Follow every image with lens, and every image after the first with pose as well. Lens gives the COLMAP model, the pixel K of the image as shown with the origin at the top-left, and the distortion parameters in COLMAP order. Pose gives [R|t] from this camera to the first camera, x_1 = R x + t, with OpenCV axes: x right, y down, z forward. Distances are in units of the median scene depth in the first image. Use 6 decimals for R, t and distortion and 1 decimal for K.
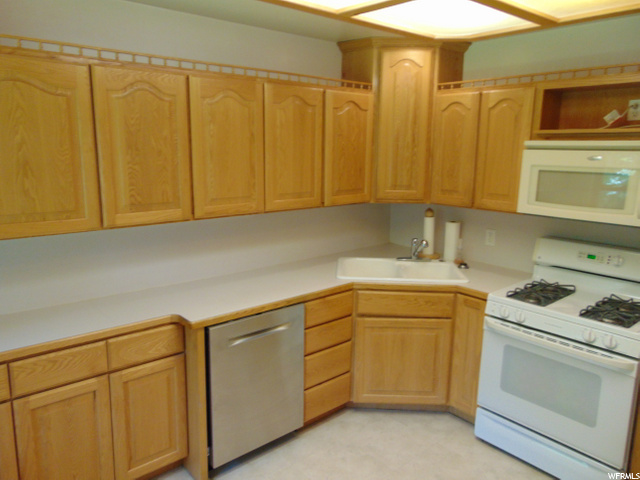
lens RADIAL K [[506.1, 0, 320.0], [0, 506.1, 240.0], [0, 0, 1]] dist [0.009735, 0.007031]
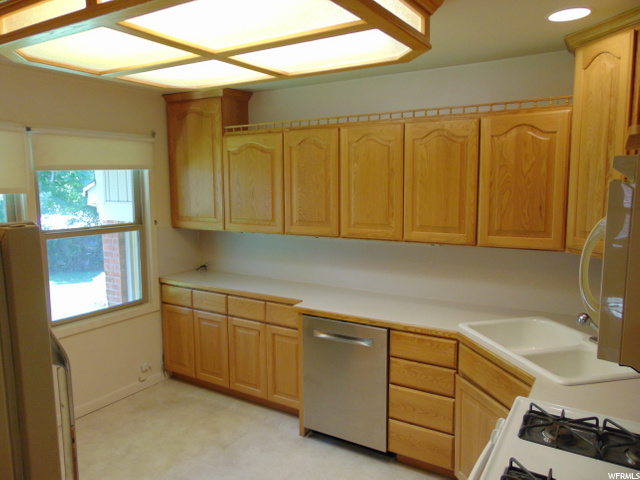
lens RADIAL K [[476.1, 0, 314.8], [0, 476.1, 240.4], [0, 0, 1]] dist [-0.028897, 0.009115]
pose [[0.268401, 0.096175, -0.958494, 0.837494], [-0.175432, 0.983245, 0.049534, -0.075763], [0.947198, 0.154856, 0.280776, 0.561654]]
